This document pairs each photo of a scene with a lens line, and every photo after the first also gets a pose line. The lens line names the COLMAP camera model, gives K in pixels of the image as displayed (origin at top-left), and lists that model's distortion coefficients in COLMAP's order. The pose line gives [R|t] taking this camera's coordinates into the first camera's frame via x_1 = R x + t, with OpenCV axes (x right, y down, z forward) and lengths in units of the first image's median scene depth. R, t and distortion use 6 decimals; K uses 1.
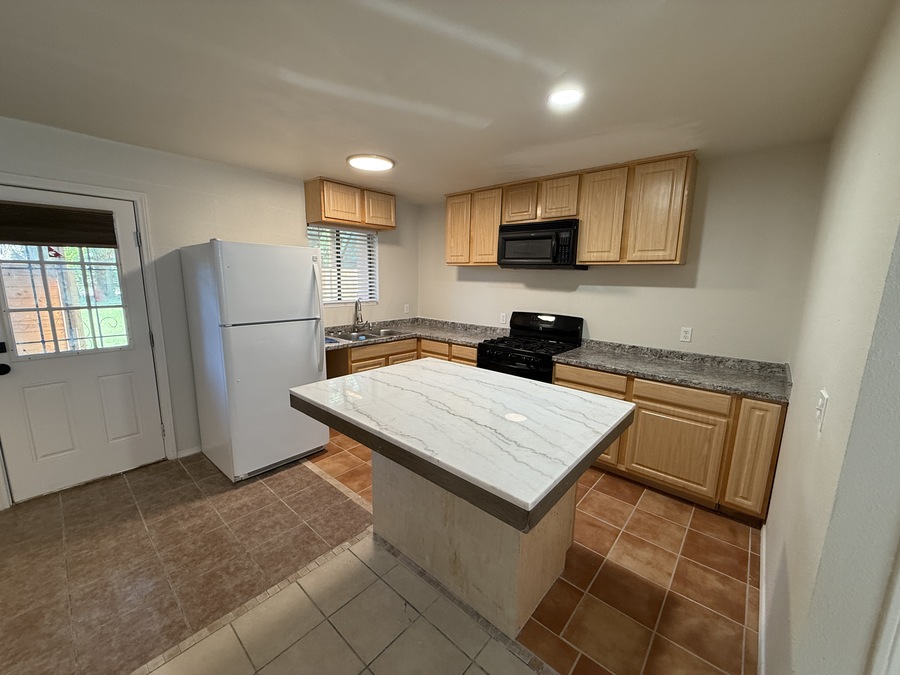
lens RADIAL K [[359.3, 0, 450.4], [0, 359.3, 339.1], [0, 0, 1]] dist [-0.000235, 0.000064]
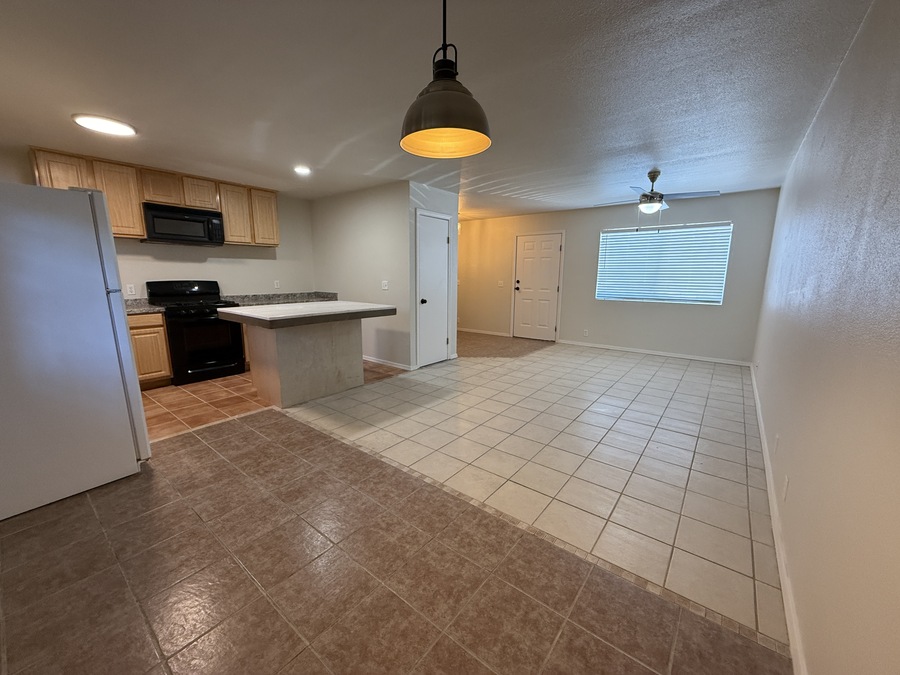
lens RADIAL K [[359.3, 0, 450.0], [0, 359.3, 338.9], [0, 0, 1]] dist [-0.000235, 0.000064]
pose [[-0.058982, -0.199376, 0.978146, -1.335463], [0.165871, 0.964274, 0.206550, 0.025060], [-0.984382, 0.174428, -0.023804, 0.192471]]
